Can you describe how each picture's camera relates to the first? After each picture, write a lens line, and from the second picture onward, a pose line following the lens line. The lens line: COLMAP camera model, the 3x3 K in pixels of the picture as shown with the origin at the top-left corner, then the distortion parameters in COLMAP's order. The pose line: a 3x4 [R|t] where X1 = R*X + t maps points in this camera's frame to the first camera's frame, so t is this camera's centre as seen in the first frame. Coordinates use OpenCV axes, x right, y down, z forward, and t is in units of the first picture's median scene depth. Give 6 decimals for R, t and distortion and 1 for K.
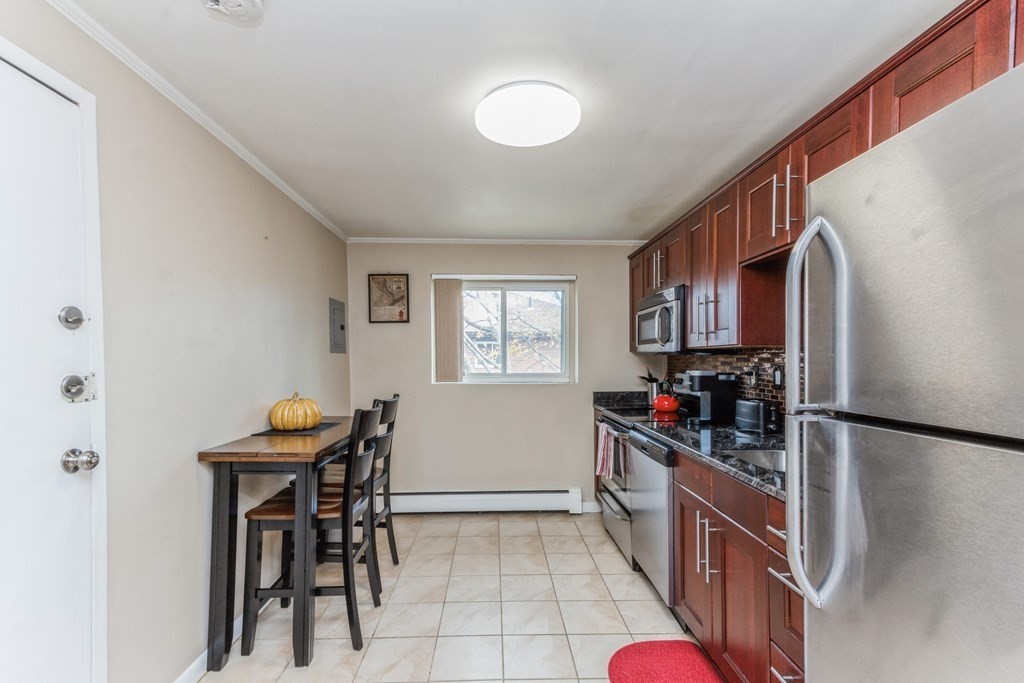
lens RADIAL K [[465.9, 0, 509.0], [0, 465.9, 363.5], [0, 0, 1]] dist [0.020367, 0.000348]
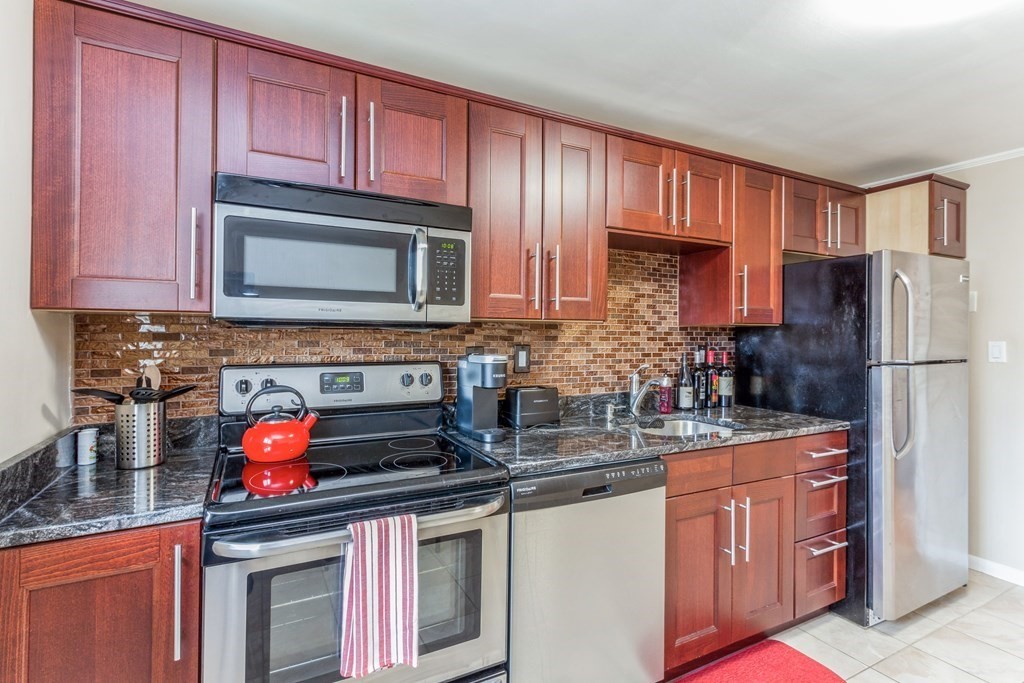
lens RADIAL K [[490.5, 0, 516.5], [0, 490.5, 337.2], [0, 0, 1]] dist [0.016883, -0.000150]
pose [[-0.434125, -0.001923, 0.900850, -0.193151], [0.006423, 0.999966, 0.005230, -0.011935], [-0.900830, 0.008056, -0.434098, 1.170954]]
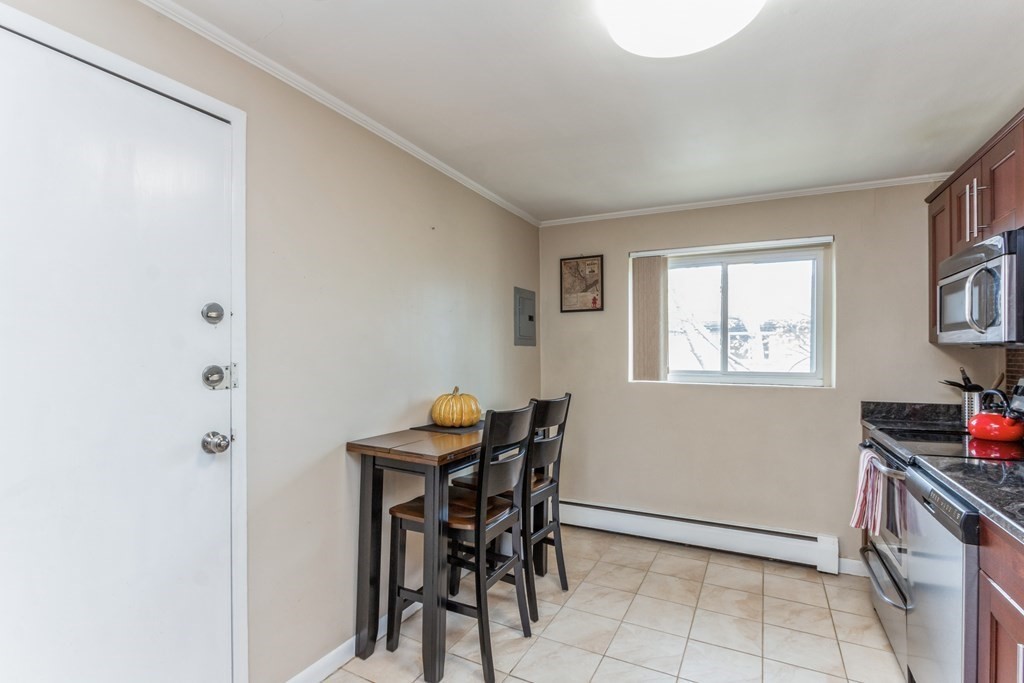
lens RADIAL K [[491.0, 0, 508.1], [0, 491.0, 353.2], [0, 0, 1]] dist [-0.014576, 0.000235]
pose [[0.871395, 0.005877, -0.490546, 0.106803], [-0.010061, 0.999932, -0.005894, -0.001525], [0.490478, 0.010071, 0.871395, 0.157391]]
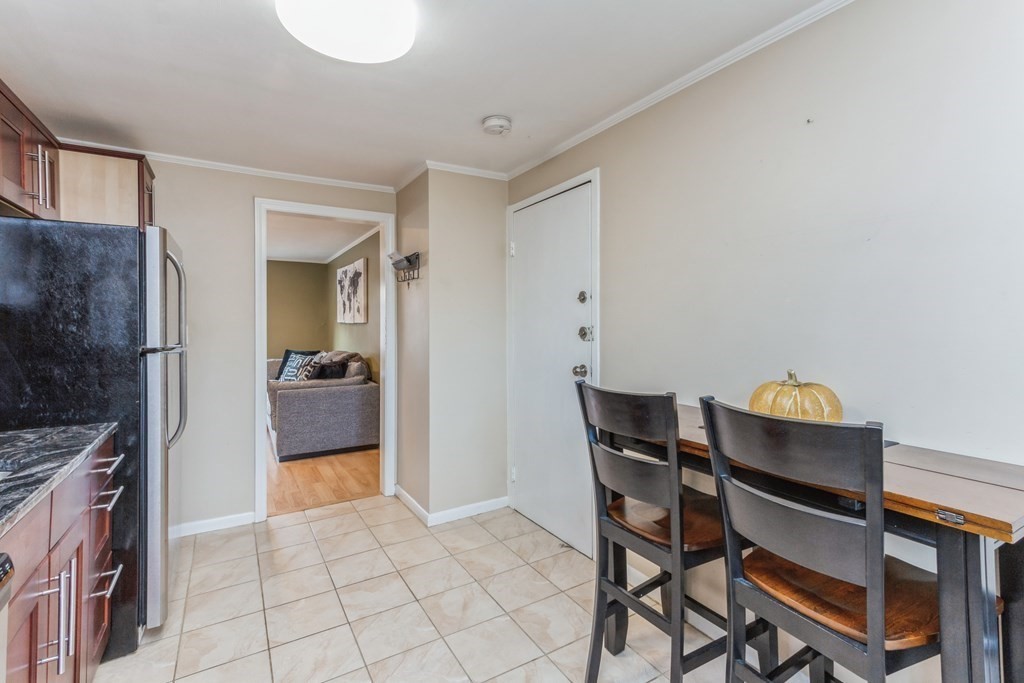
lens RADIAL K [[480.4, 0, 513.2], [0, 480.4, 325.1], [0, 0, 1]] dist [0.016611, 0.000219]
pose [[-0.878608, 0.011904, -0.477396, 0.122051], [0.004694, 0.999856, 0.016293, -0.007012], [0.477522, 0.012074, -0.878537, 1.178056]]
